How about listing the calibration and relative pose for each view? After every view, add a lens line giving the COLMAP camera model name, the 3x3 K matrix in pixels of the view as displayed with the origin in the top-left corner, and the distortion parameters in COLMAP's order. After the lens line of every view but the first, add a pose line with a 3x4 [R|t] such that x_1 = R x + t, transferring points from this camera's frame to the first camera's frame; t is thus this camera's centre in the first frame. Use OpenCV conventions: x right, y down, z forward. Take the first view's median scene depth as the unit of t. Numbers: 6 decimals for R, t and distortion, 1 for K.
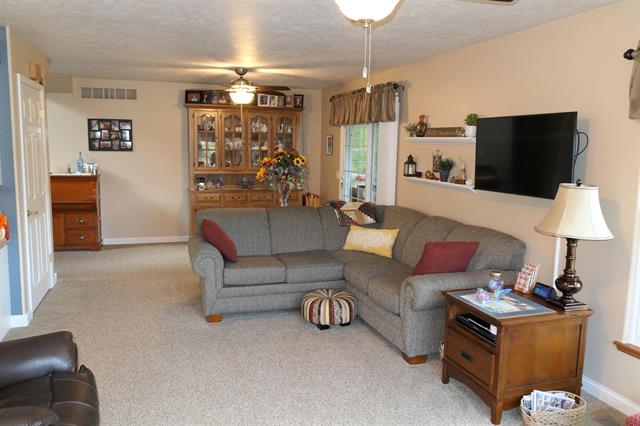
lens RADIAL K [[511.4, 0, 319.0], [0, 511.4, 212.2], [0, 0, 1]] dist [-0.006619, -0.007129]
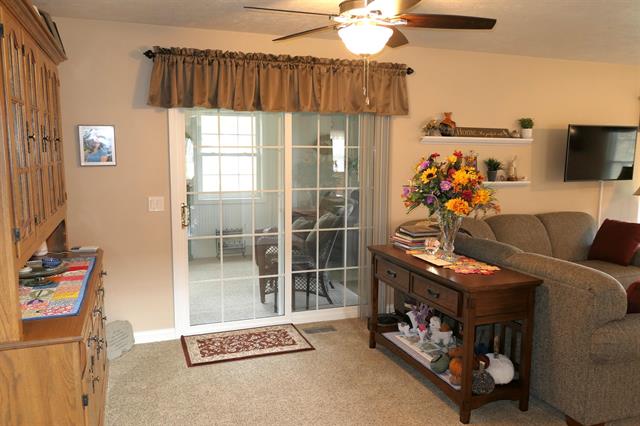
lens RADIAL K [[511.4, 0, 323.1], [0, 511.4, 214.1], [0, 0, 1]] dist [-0.006619, -0.007129]
pose [[-0.016013, -0.133270, 0.990950, -0.720268], [0.136661, 0.981485, 0.134206, -0.168964], [-0.990488, 0.137573, 0.002497, 1.269161]]
